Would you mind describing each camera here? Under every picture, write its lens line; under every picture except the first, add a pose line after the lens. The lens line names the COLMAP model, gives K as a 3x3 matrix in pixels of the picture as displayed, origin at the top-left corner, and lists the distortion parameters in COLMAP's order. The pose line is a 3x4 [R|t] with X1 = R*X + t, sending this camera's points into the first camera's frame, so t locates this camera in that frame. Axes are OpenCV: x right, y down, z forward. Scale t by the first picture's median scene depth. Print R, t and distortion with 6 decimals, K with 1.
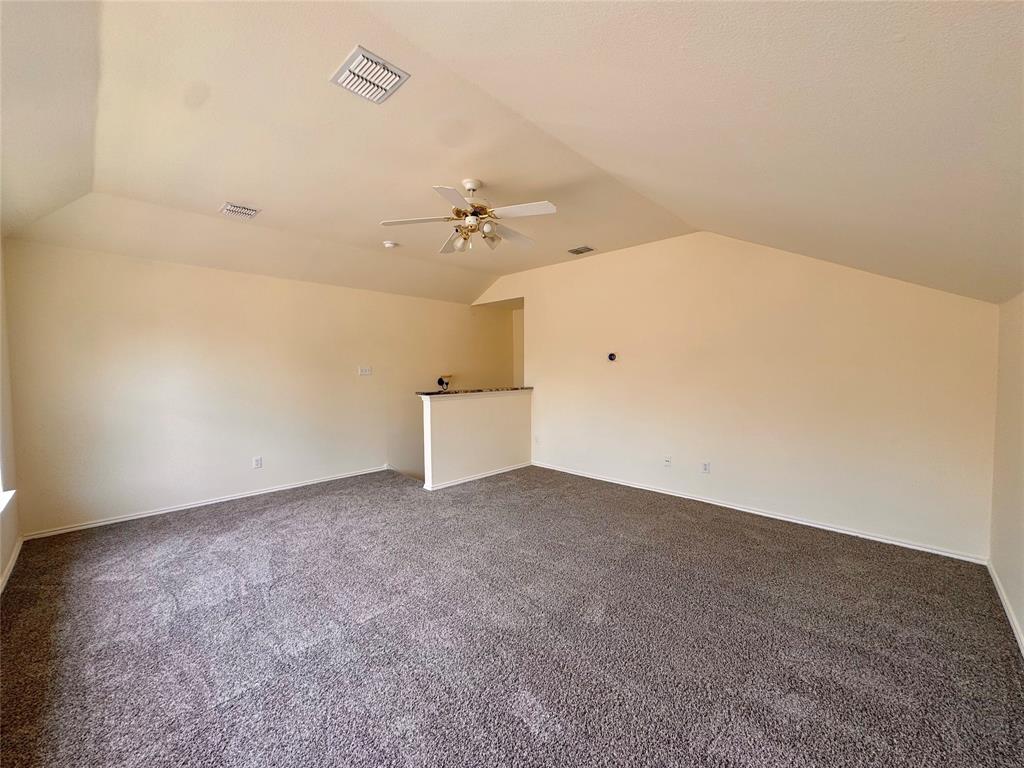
lens RADIAL K [[408.3, 0, 511.3], [0, 408.3, 382.8], [0, 0, 1]] dist [-0.000887, -0.000284]
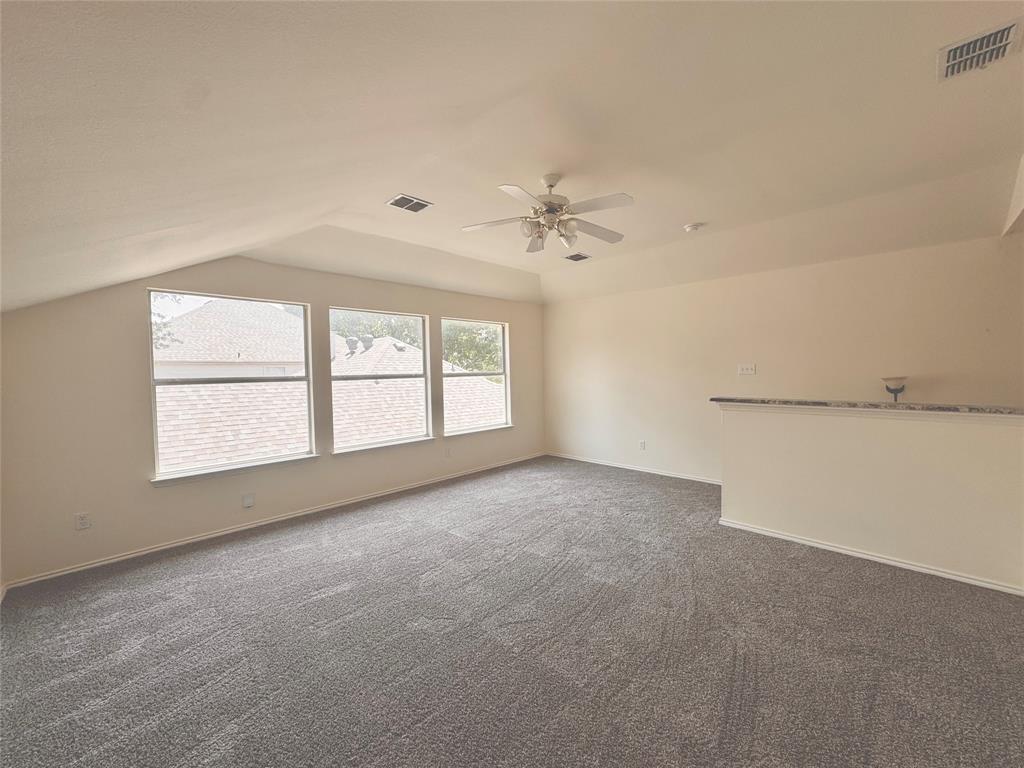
lens RADIAL K [[412.3, 0, 512.0], [0, 412.3, 384.0], [0, 0, 1]] dist [0.001180, -0.000027]
pose [[0.003757, 0.043171, -0.999061, 0.681234], [-0.023207, 0.998802, 0.043072, -0.033229], [0.999724, 0.023023, 0.004755, 0.693103]]
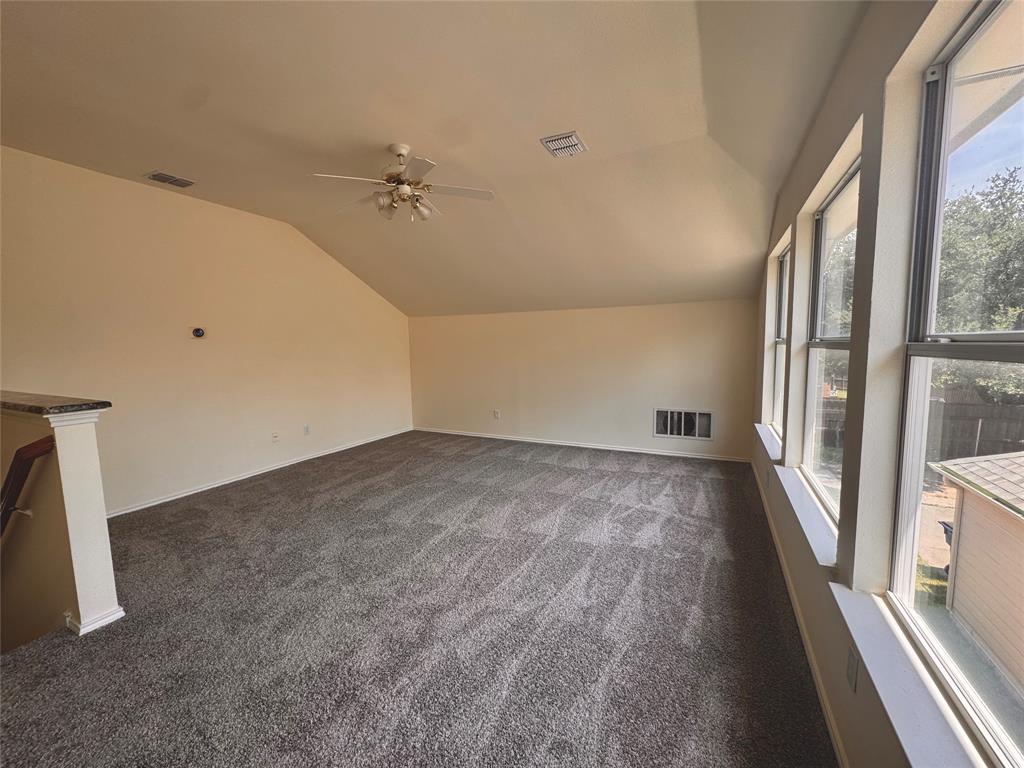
lens RADIAL K [[408.3, 0, 511.3], [0, 408.3, 382.8], [0, 0, 1]] dist [-0.000887, -0.000284]
pose [[-0.295610, -0.082098, 0.951774, -0.843815], [0.052968, 0.993359, 0.102136, -0.018373], [-0.953839, 0.080606, -0.289299, 0.796694]]
